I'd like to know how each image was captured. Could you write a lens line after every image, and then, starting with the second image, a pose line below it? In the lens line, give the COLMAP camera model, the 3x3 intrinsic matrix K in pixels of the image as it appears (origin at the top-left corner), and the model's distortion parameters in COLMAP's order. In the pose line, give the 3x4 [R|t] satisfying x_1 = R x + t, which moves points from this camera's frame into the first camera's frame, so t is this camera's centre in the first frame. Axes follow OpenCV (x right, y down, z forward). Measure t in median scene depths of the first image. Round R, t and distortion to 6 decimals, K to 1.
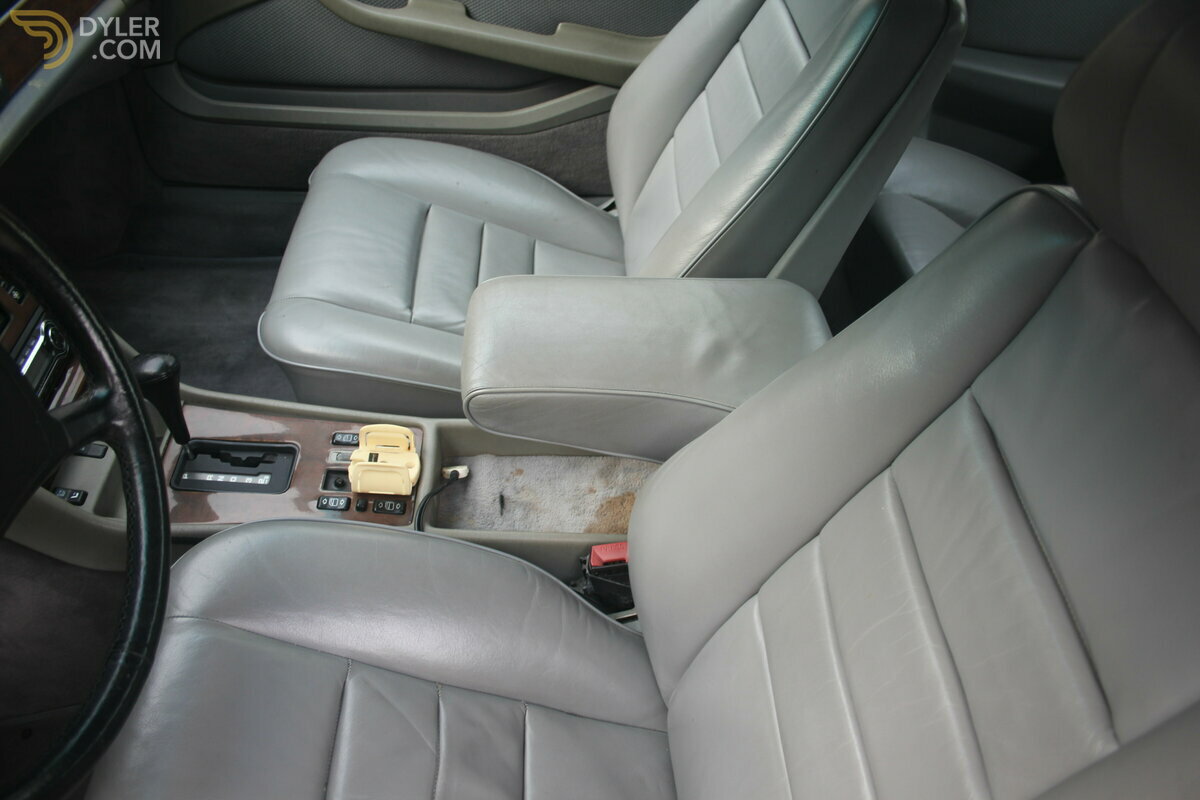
lens RADIAL K [[983.8, 0, 600.0], [0, 983.8, 400.0], [0, 0, 1]] dist [-0.160017, 0.138779]
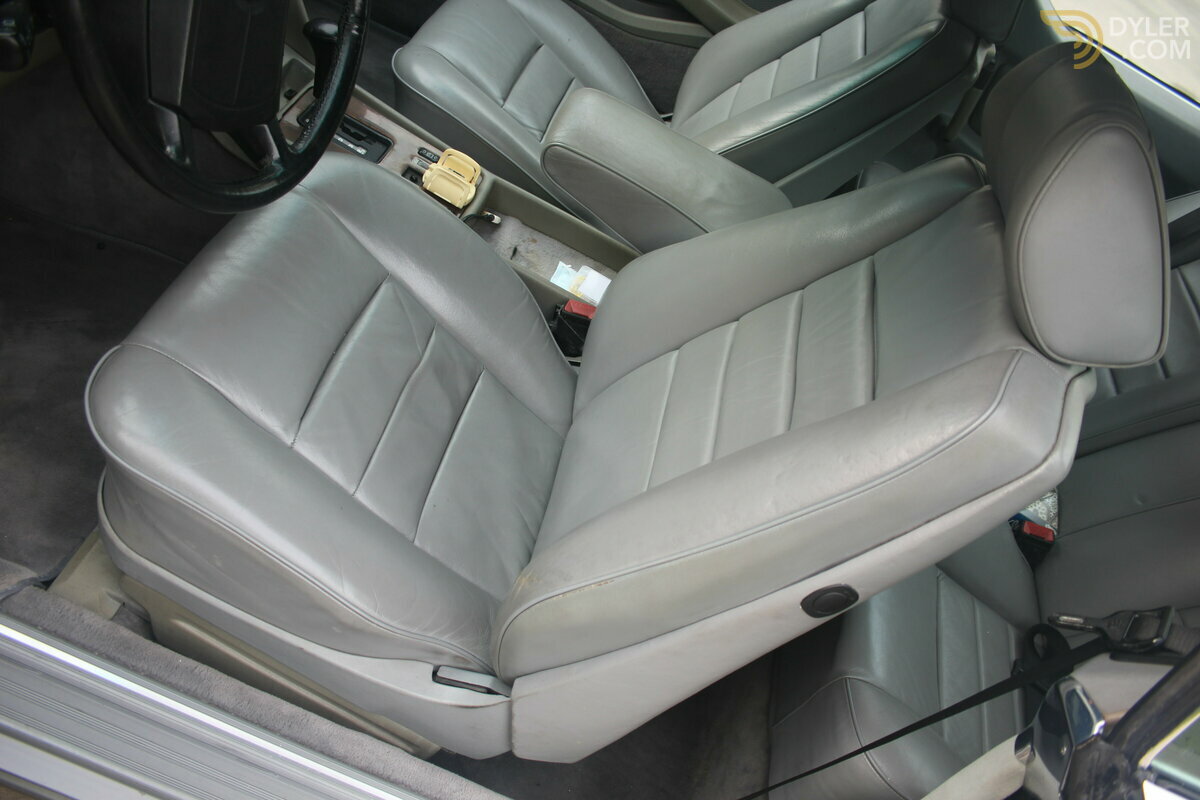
lens RADIAL K [[983.8, 0, 600.0], [0, 983.8, 400.0], [0, 0, 1]] dist [-0.160017, 0.138779]
pose [[0.897732, 0.431547, 0.088572, -0.029051], [-0.432224, 0.901681, -0.012381, 0.258697], [-0.085207, -0.027168, 0.995993, -0.329490]]
